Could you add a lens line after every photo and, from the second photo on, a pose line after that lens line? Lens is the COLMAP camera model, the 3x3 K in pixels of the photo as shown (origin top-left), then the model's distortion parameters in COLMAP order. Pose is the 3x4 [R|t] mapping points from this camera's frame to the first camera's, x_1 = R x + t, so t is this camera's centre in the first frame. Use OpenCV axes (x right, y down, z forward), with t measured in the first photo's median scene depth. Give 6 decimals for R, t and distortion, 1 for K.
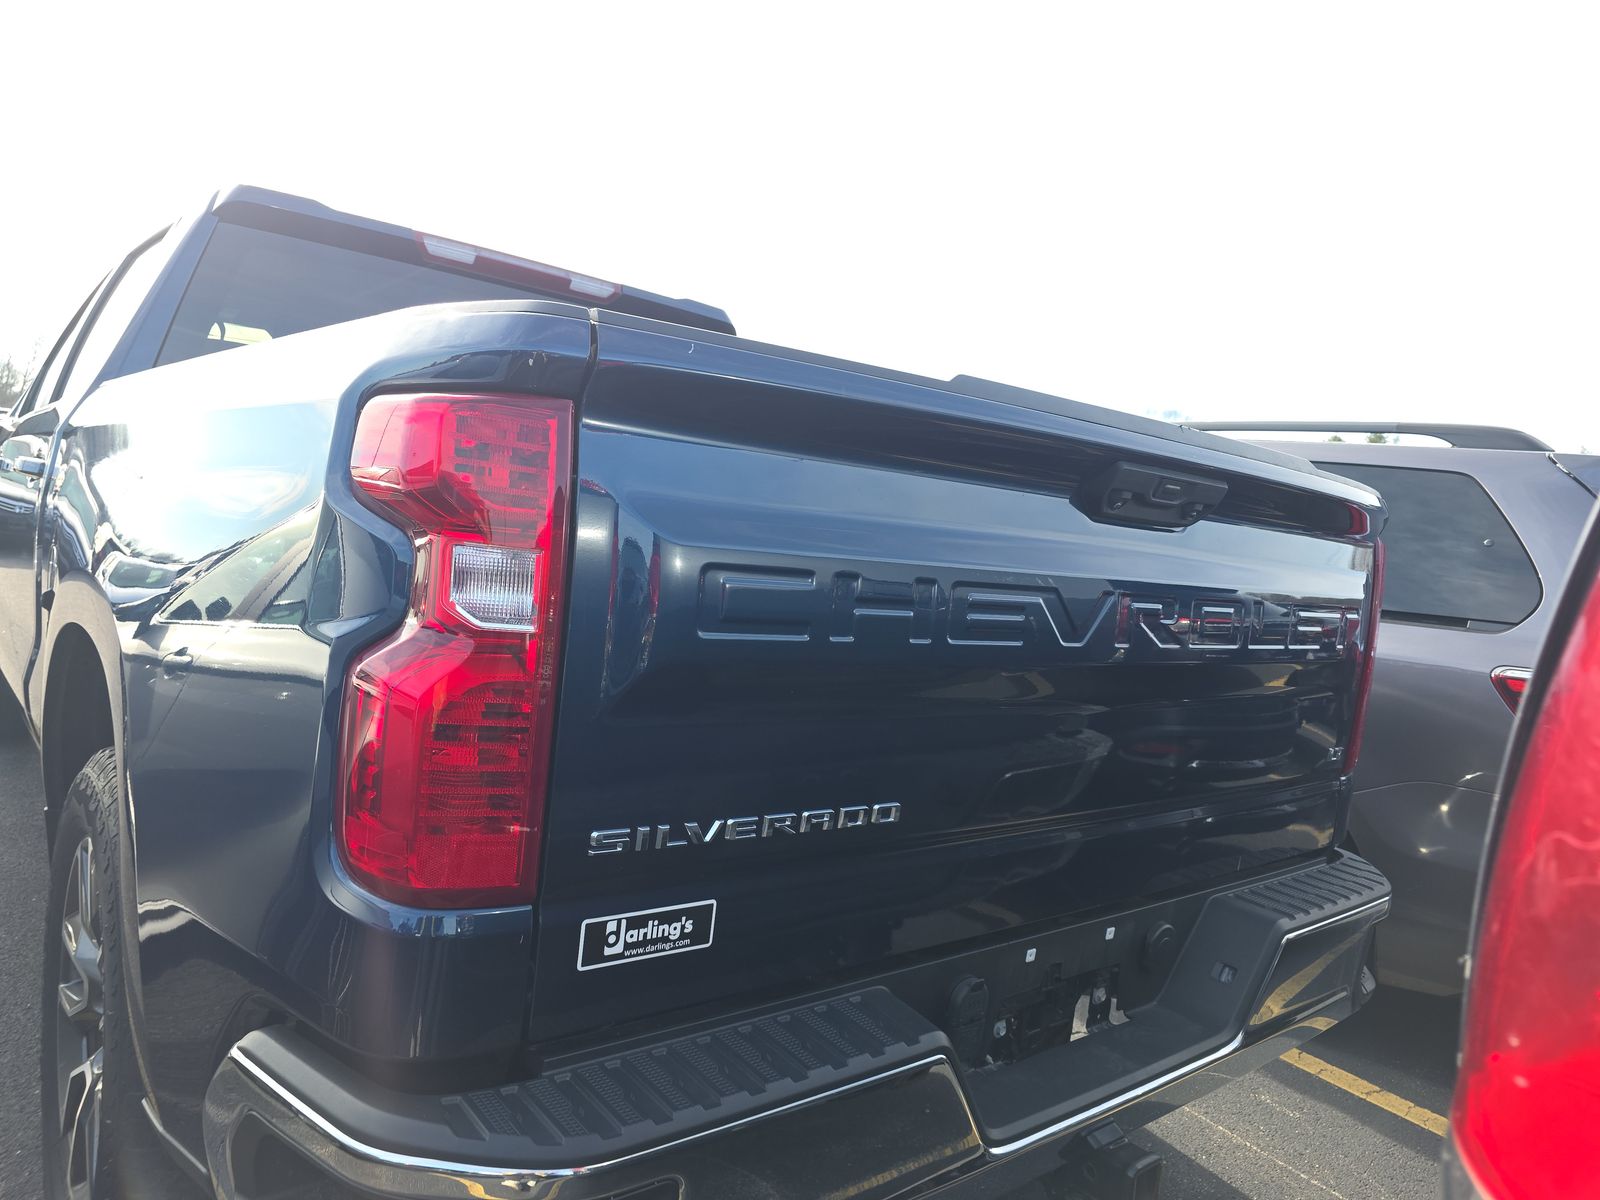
lens RADIAL K [[1072.9, 0, 832.0], [0, 1072.9, 580.5], [0, 0, 1]] dist [0.076450, -0.075891]
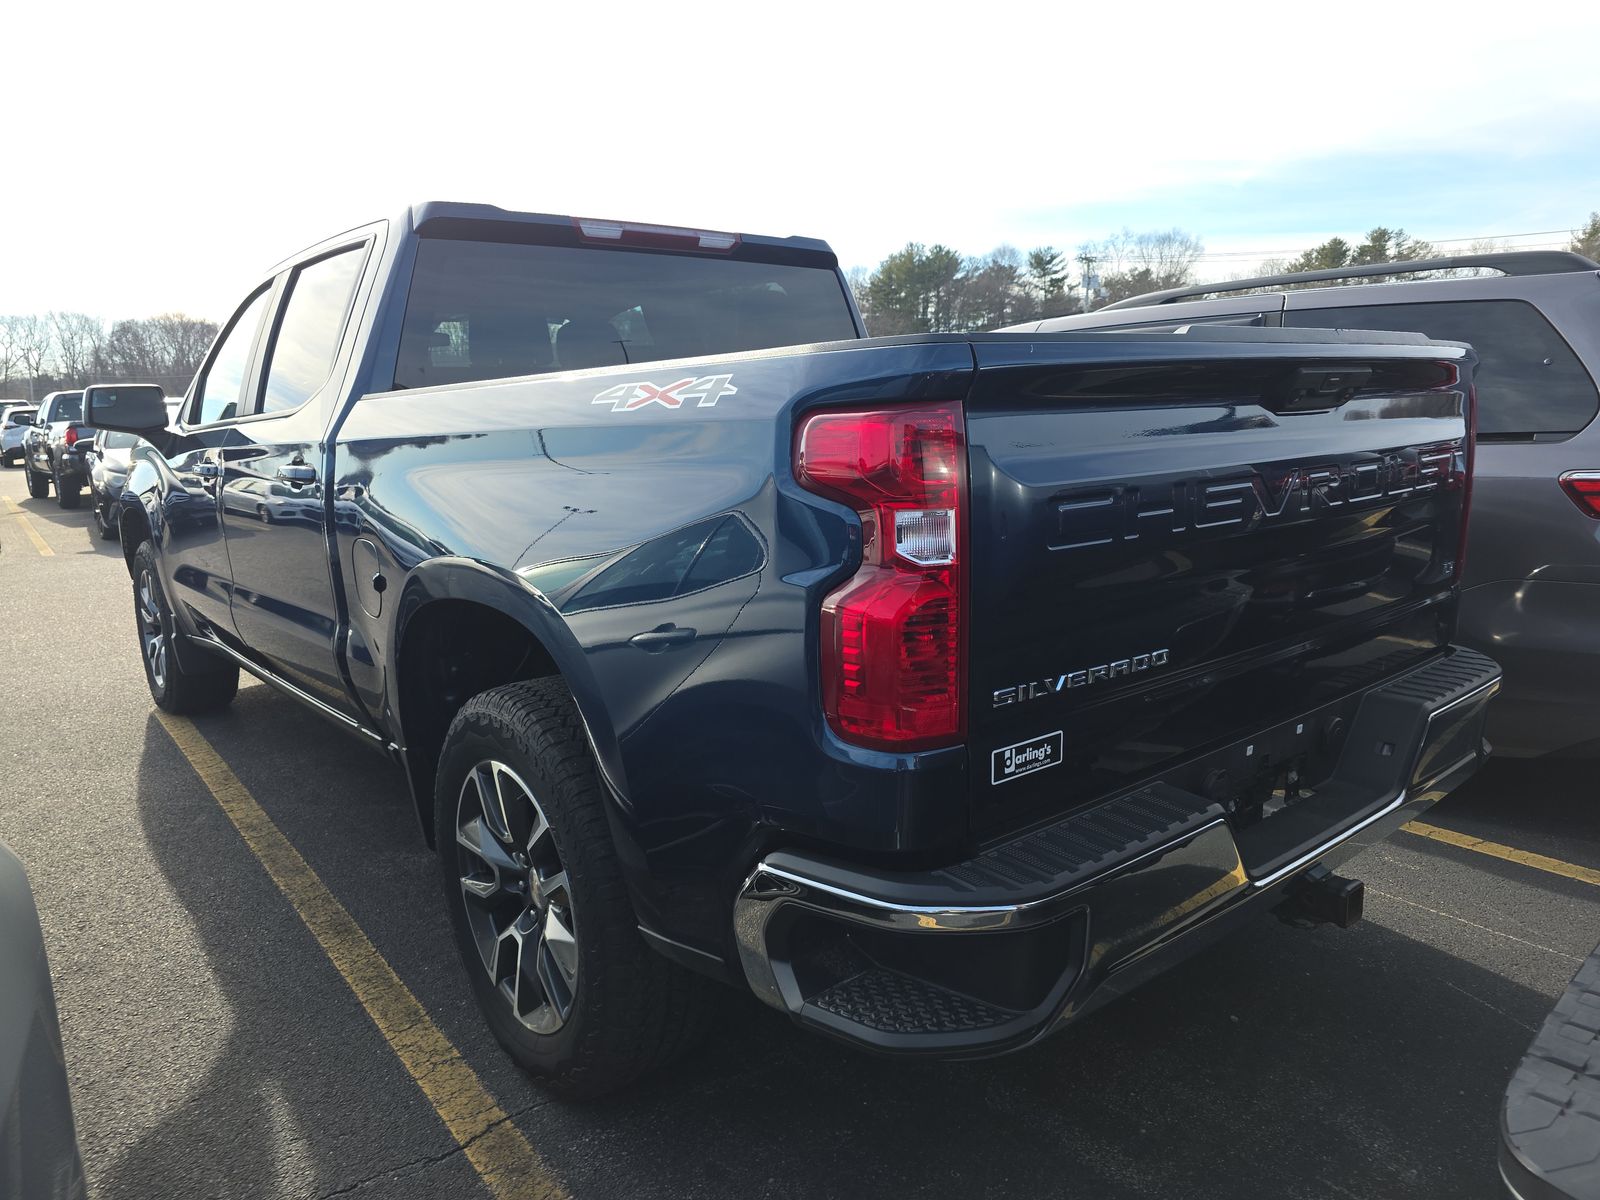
lens RADIAL K [[1072.9, 0, 832.0], [0, 1072.9, 580.5], [0, 0, 1]] dist [0.076450, -0.075891]
pose [[0.990876, -0.132930, -0.022257, -0.332639], [0.134583, 0.984772, 0.110051, -0.090487], [0.007289, -0.112043, 0.993677, -0.369319]]
